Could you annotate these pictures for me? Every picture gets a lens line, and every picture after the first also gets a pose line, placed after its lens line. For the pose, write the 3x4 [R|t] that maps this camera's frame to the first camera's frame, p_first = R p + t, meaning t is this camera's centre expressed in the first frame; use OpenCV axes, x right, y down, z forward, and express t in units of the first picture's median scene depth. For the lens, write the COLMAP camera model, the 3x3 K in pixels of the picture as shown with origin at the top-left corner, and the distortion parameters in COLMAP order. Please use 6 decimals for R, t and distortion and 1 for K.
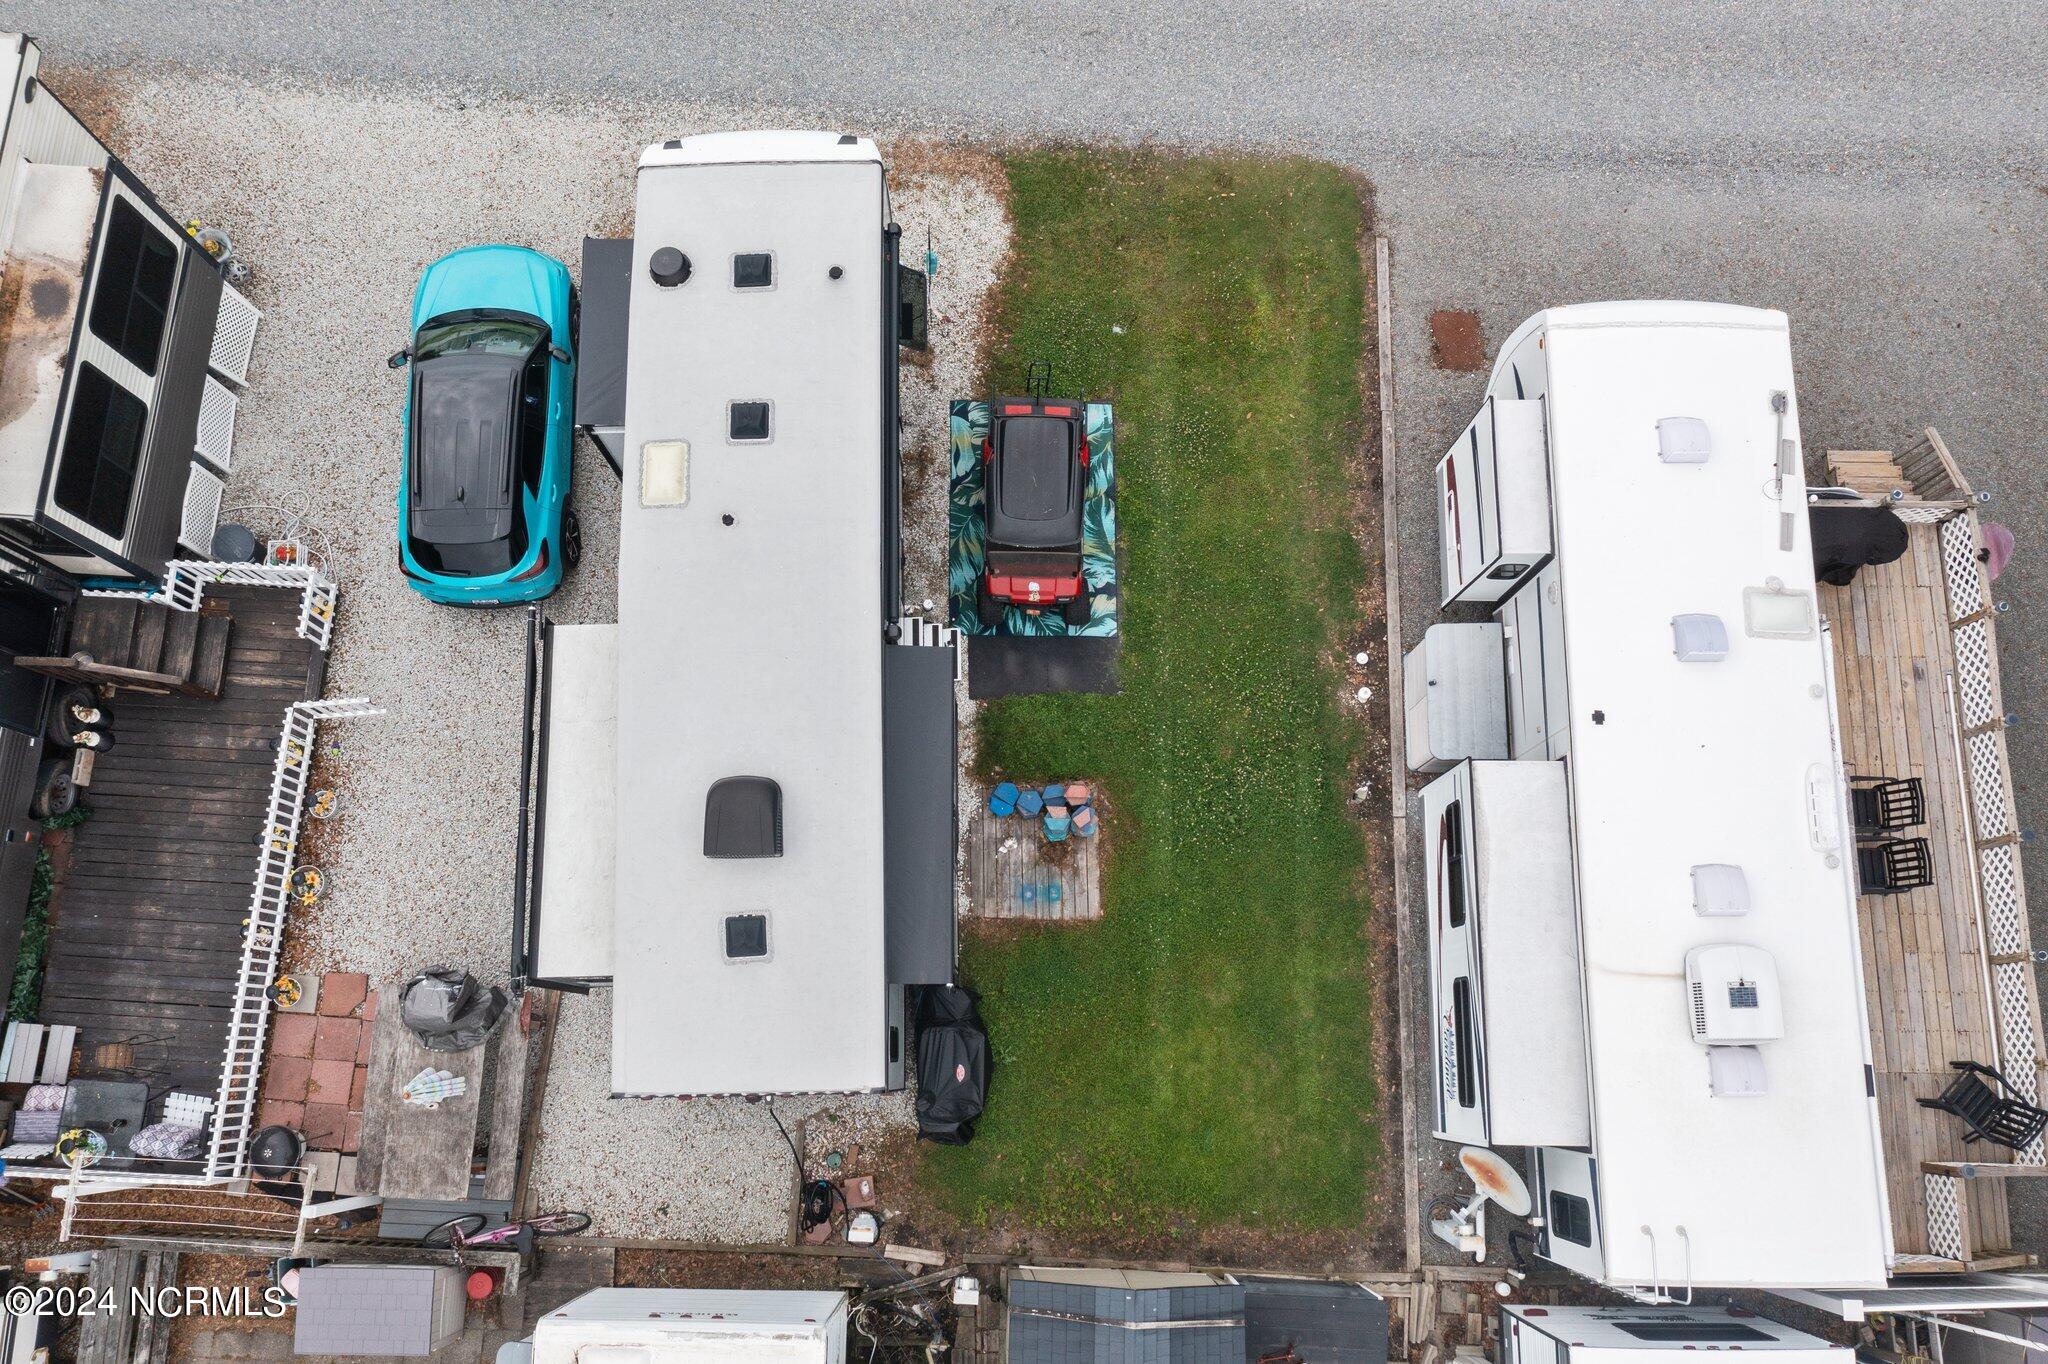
lens RADIAL K [[1614.0, 0, 1021.9], [0, 1614.0, 682.8], [0, 0, 1]] dist [-0.000074, 0.006998]
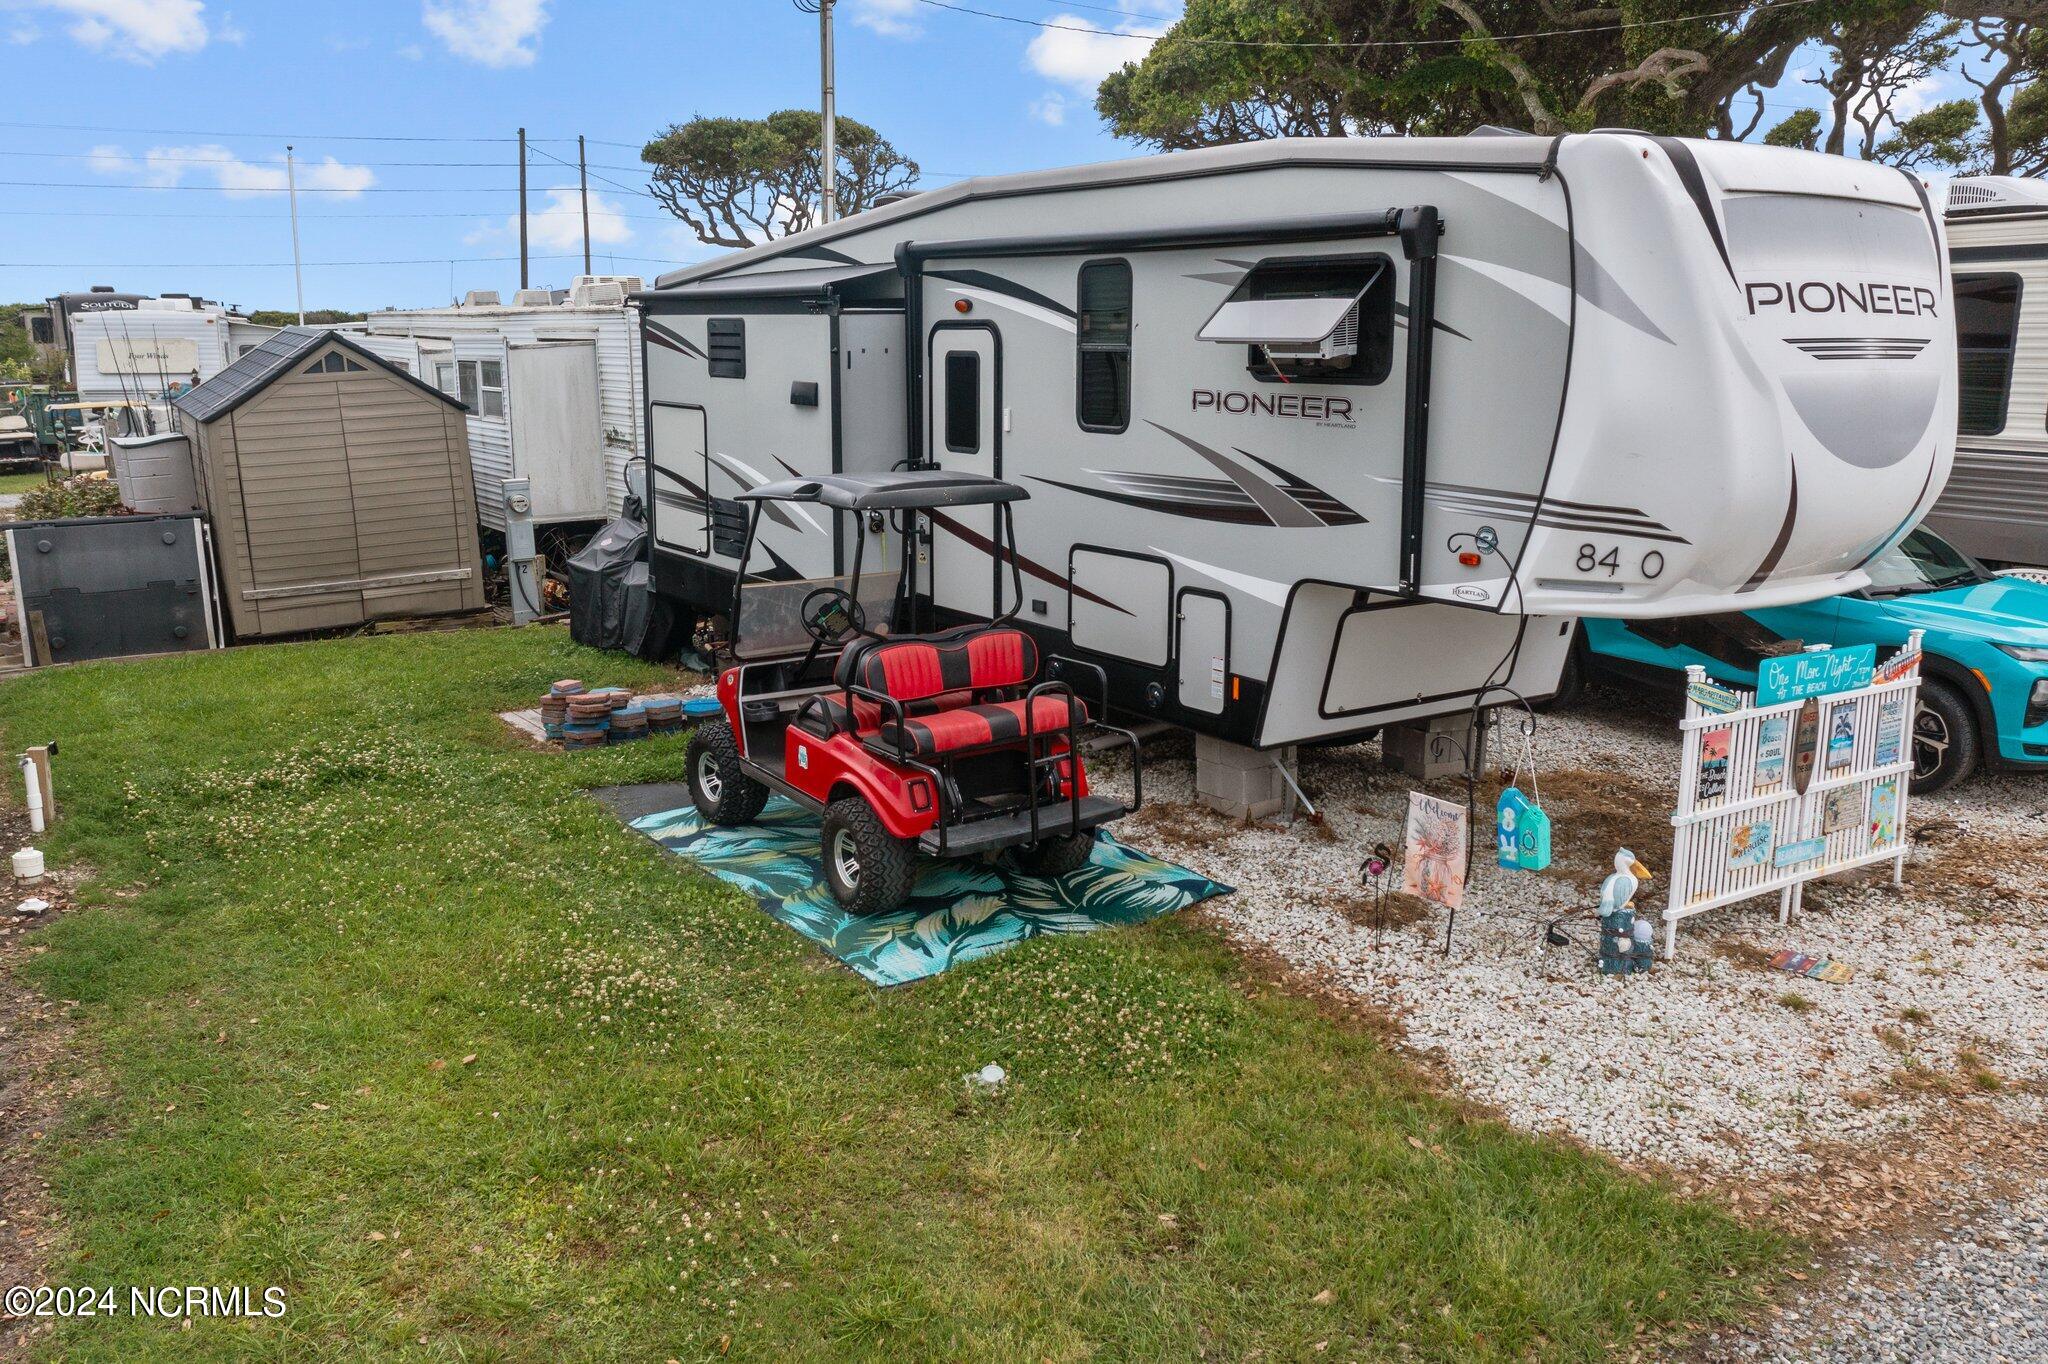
lens RADIAL K [[1658.1, 0, 1025.8], [0, 1658.1, 681.6], [0, 0, 1]] dist [0.000801, 0.003094]
pose [[-0.830728, 0.112757, -0.545139, 0.230963], [-0.541823, 0.060943, 0.838280, -0.525382], [0.127745, 0.991752, 0.010468, 0.998288]]
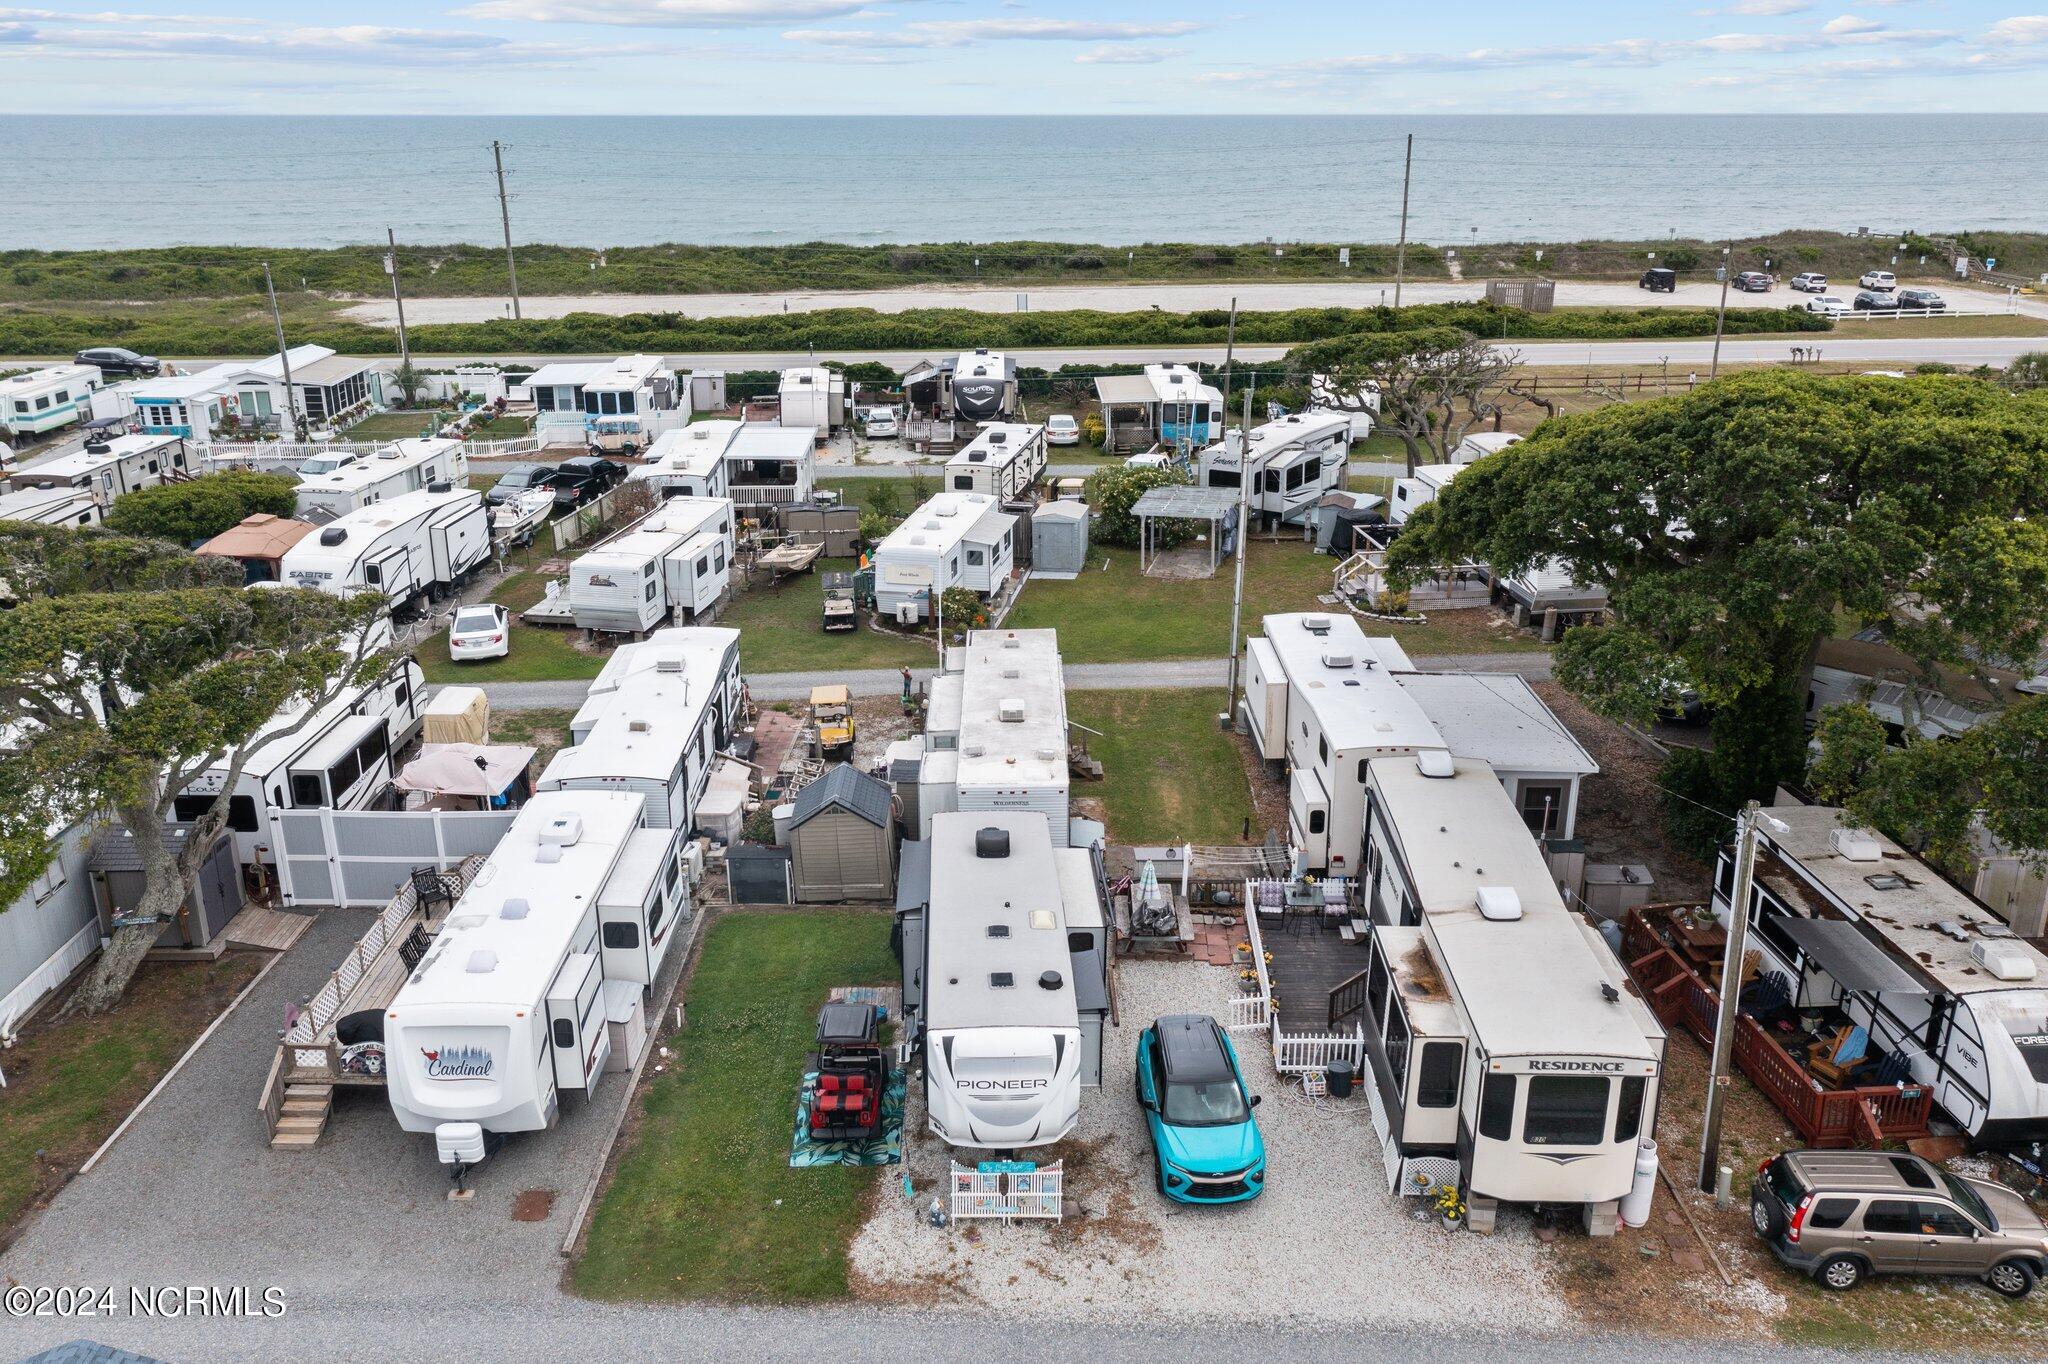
lens RADIAL K [[1614.0, 0, 1021.5], [0, 1614.0, 694.3], [0, 0, 1]] dist [-0.000074, 0.006998]
pose [[-0.999747, 0.005176, -0.021903, -0.132021], [-0.022357, -0.116326, 0.992959, -1.677578], [0.002592, 0.993198, 0.116413, 0.436335]]
